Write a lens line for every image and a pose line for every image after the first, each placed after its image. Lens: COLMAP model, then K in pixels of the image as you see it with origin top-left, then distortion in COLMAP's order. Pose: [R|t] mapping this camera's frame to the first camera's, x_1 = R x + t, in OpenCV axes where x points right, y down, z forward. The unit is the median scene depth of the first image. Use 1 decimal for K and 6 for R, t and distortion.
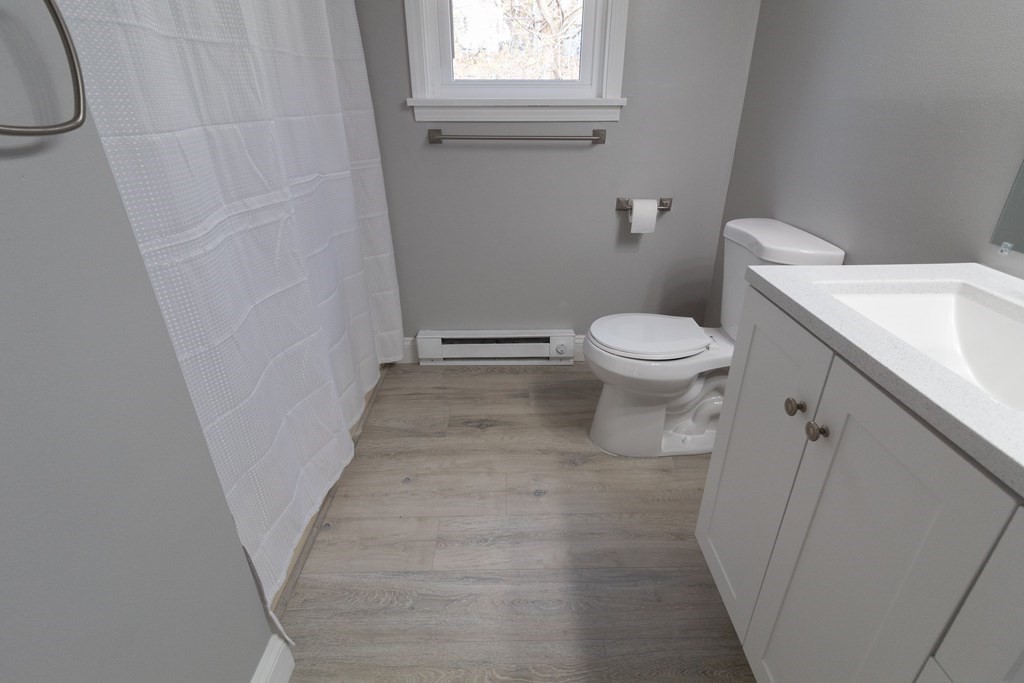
lens RADIAL K [[485.0, 0, 518.2], [0, 485.0, 335.0], [0, 0, 1]] dist [0.000273, 0.000223]
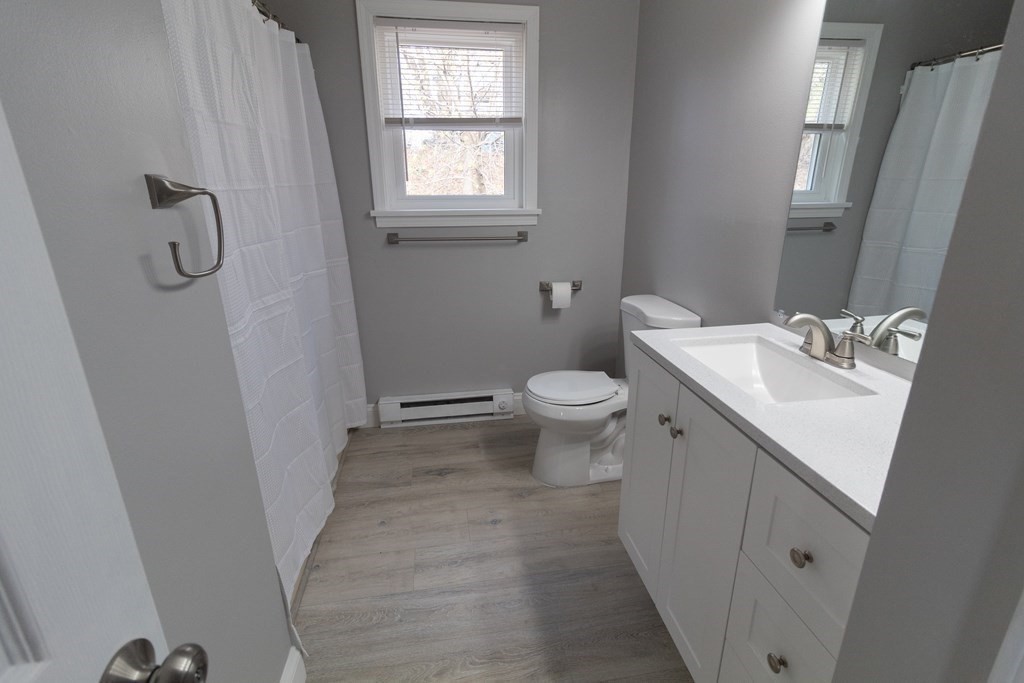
lens RADIAL K [[485.0, 0, 518.2], [0, 485.0, 335.0], [0, 0, 1]] dist [0.000273, 0.000223]
pose [[0.987482, -0.046032, 0.150863, -0.061352], [0.067232, 0.988065, -0.138588, 0.034001], [-0.142683, 0.146996, 0.978792, -0.265135]]
